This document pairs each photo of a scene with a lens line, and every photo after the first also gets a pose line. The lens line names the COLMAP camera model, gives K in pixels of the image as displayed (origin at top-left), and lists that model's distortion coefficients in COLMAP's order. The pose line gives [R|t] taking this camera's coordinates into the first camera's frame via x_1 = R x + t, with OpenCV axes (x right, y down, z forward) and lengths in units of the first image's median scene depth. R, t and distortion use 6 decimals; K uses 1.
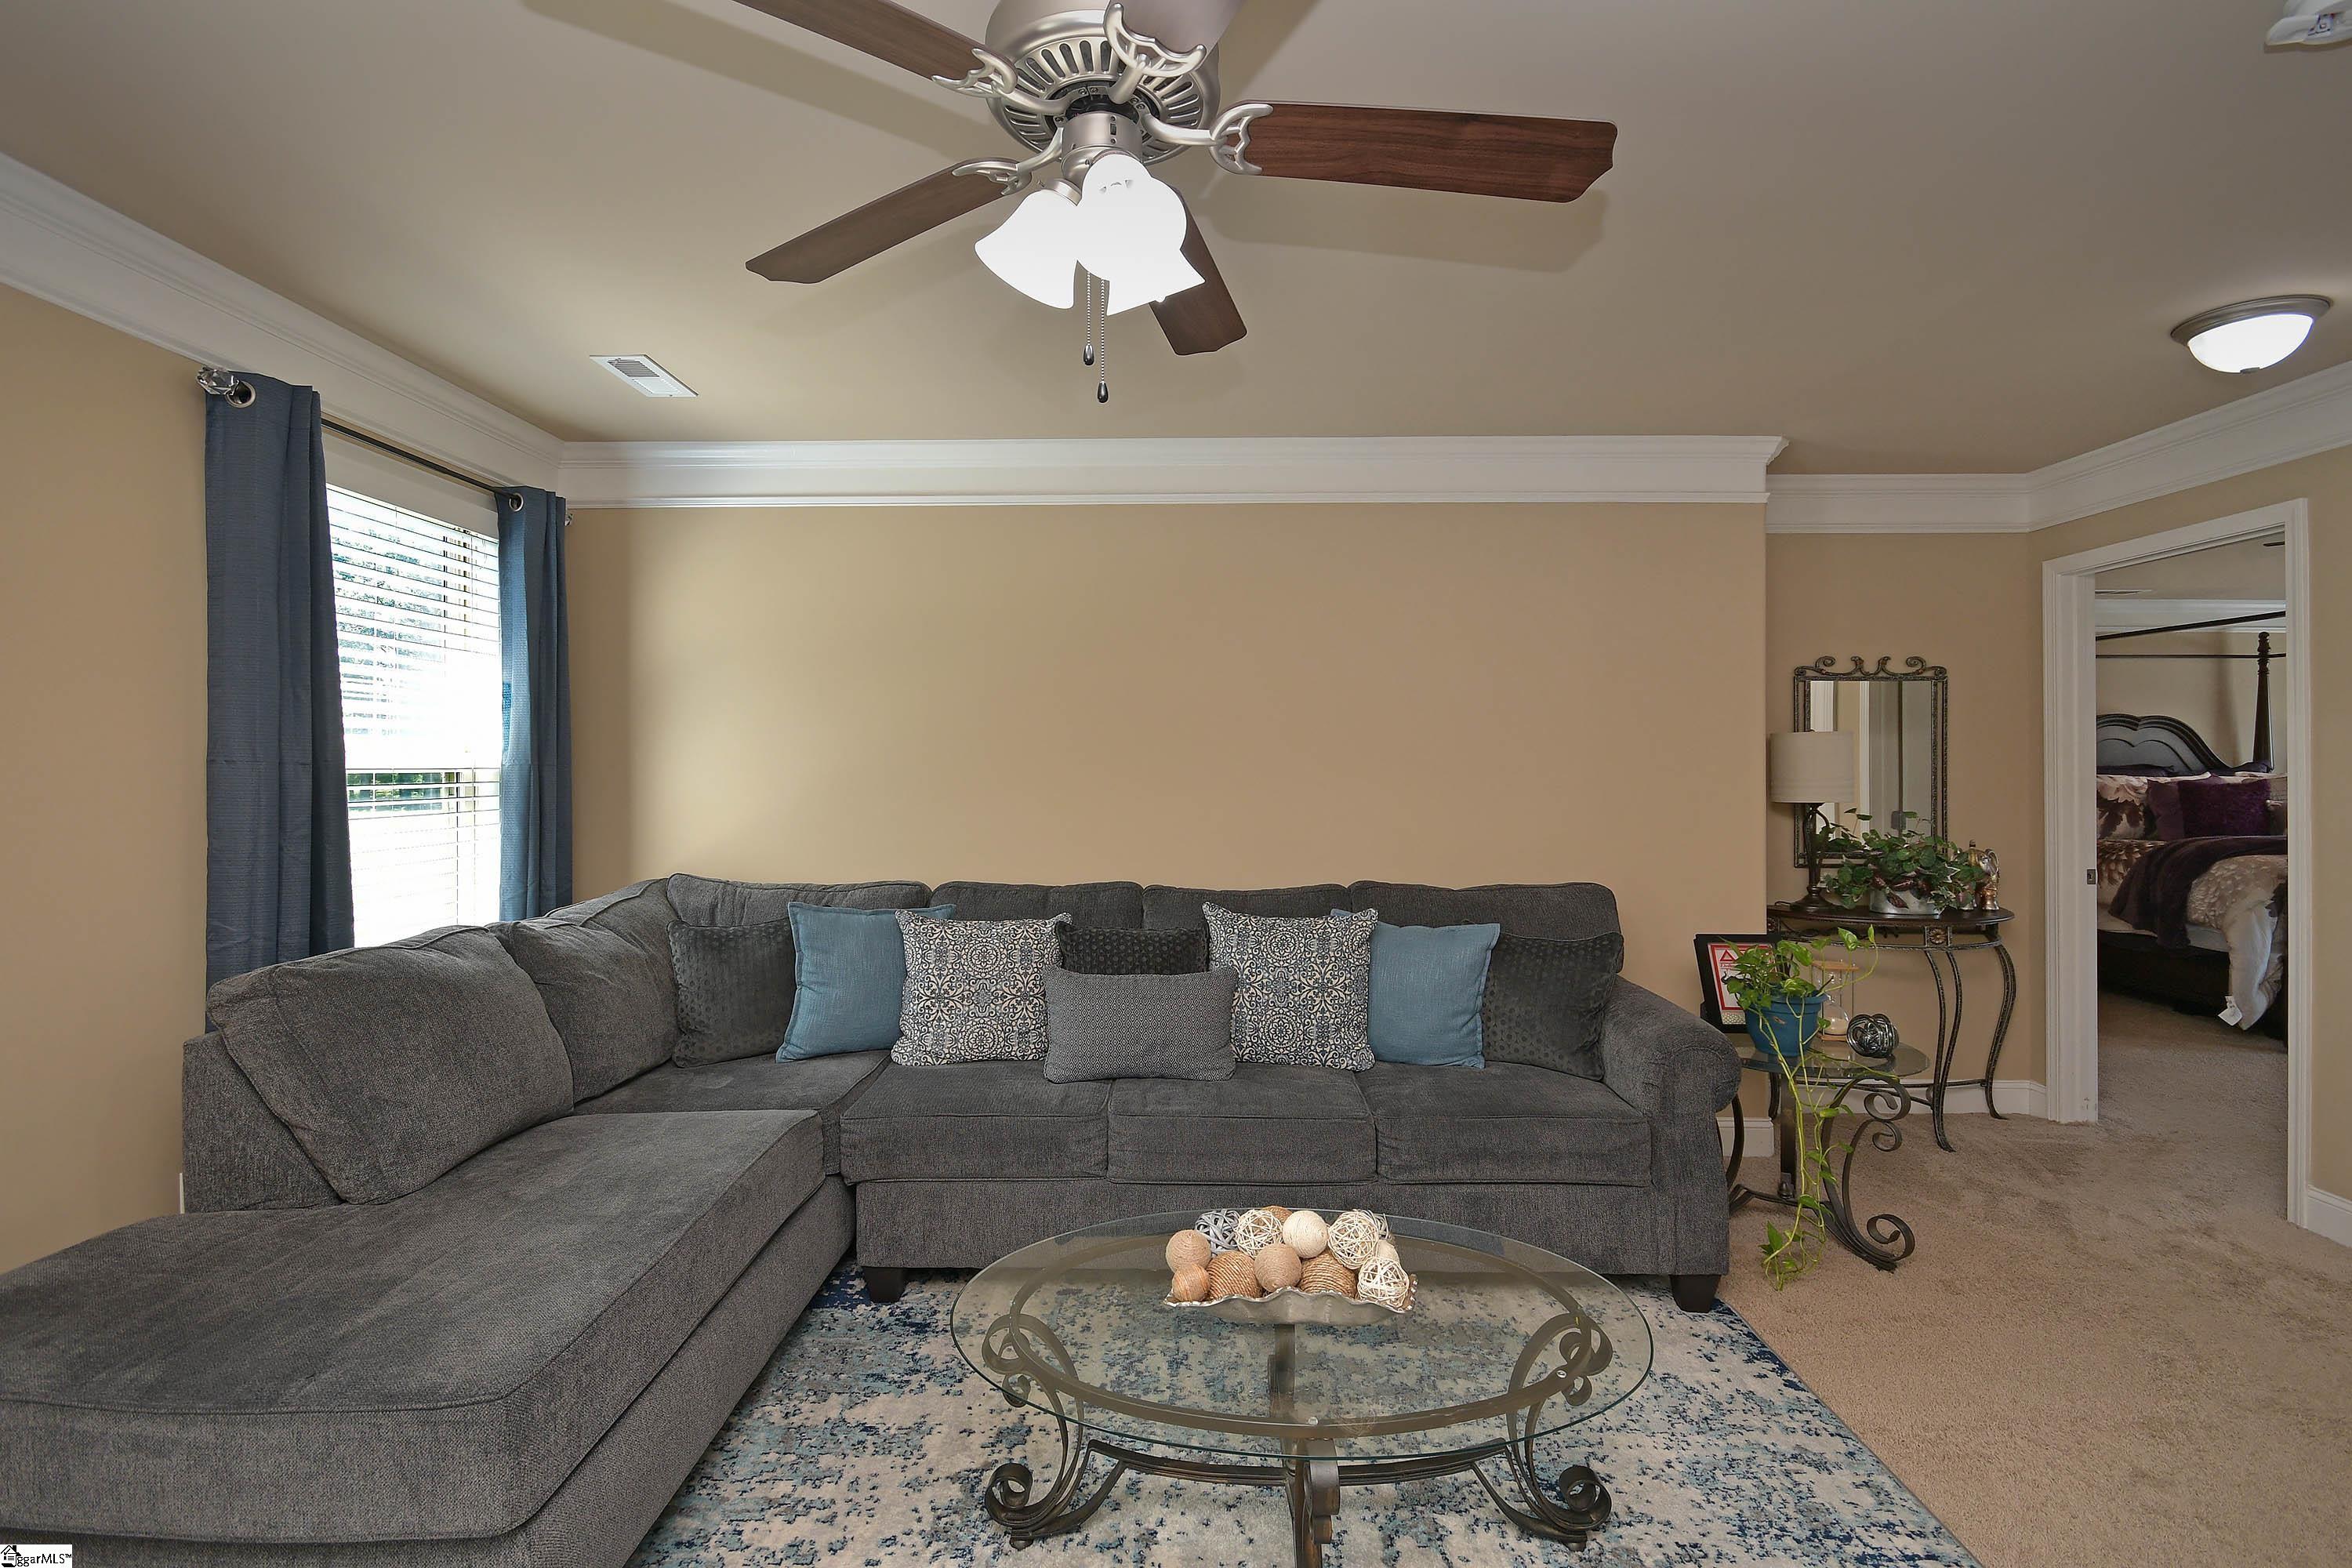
lens RADIAL K [[1040.9, 0, 1162.7], [0, 1040.9, 764.6], [0, 0, 1]] dist [0.010080, -0.008167]
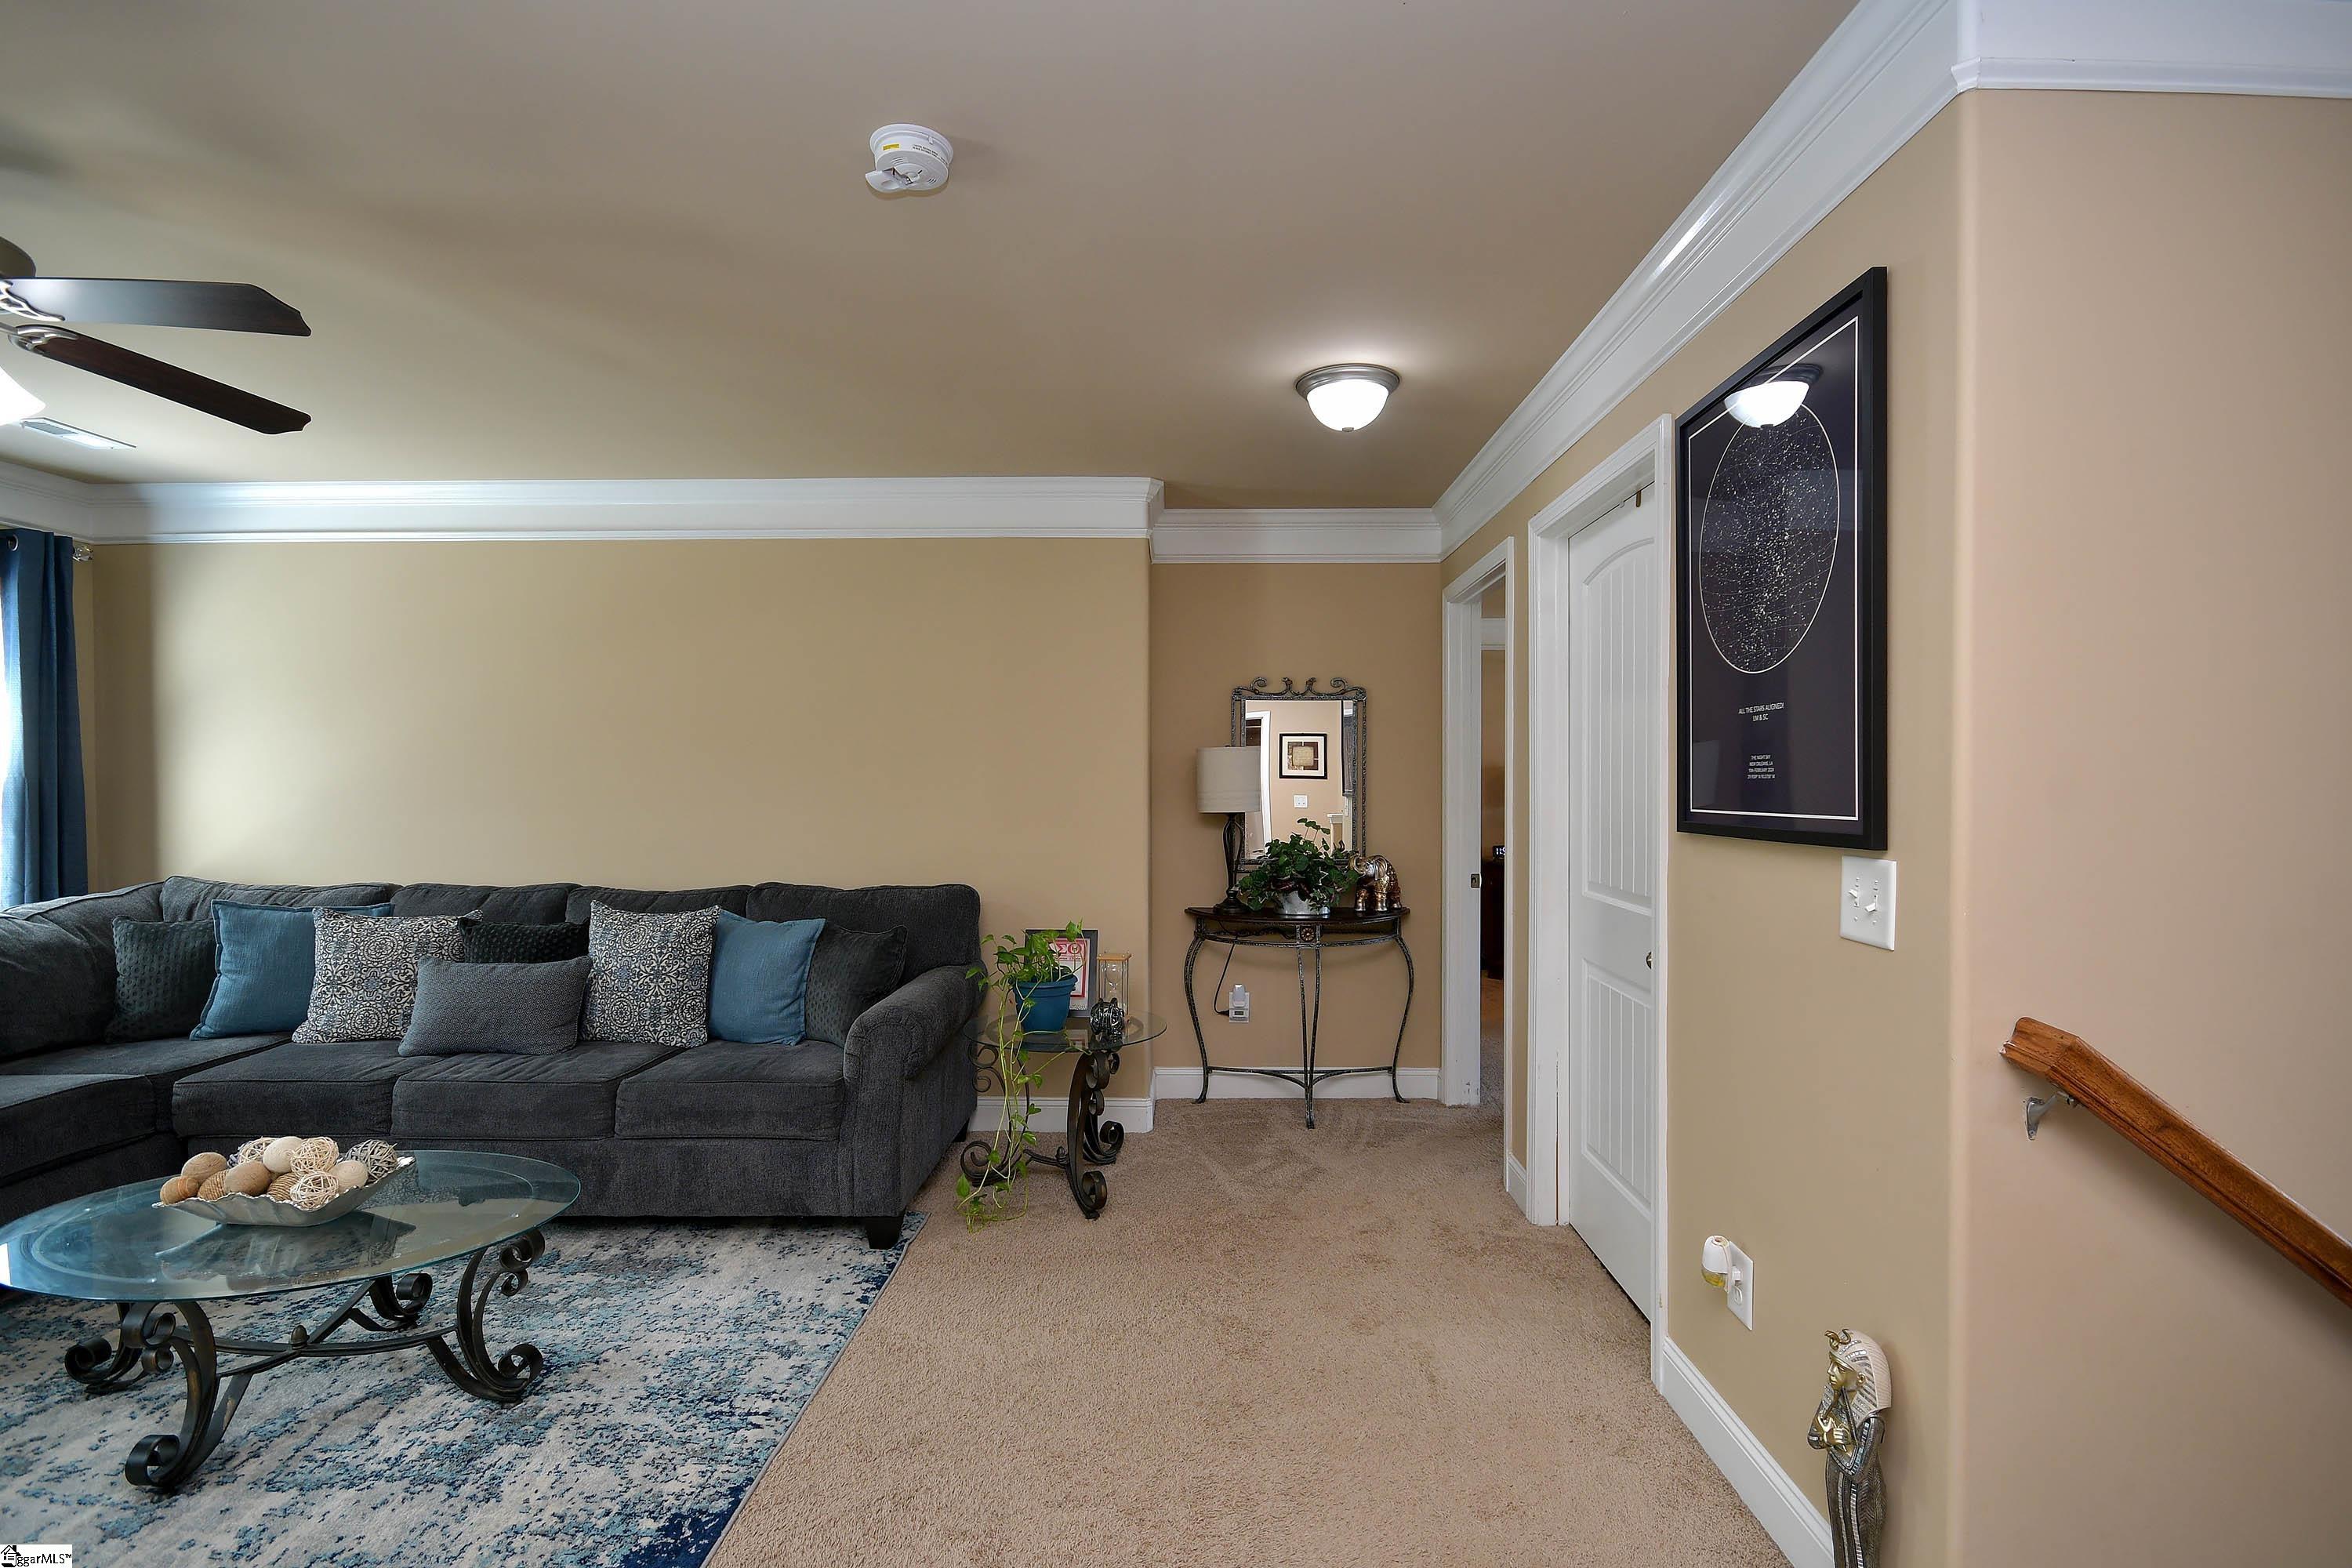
lens RADIAL K [[1074.2, 0, 1177.3], [0, 1074.2, 806.5], [0, 0, 1]] dist [0.001475, -0.000249]
pose [[0.999889, -0.000302, -0.014864, 0.694830], [0.000635, 0.999749, 0.022388, 0.006048], [0.014853, -0.022395, 0.999639, -0.141719]]
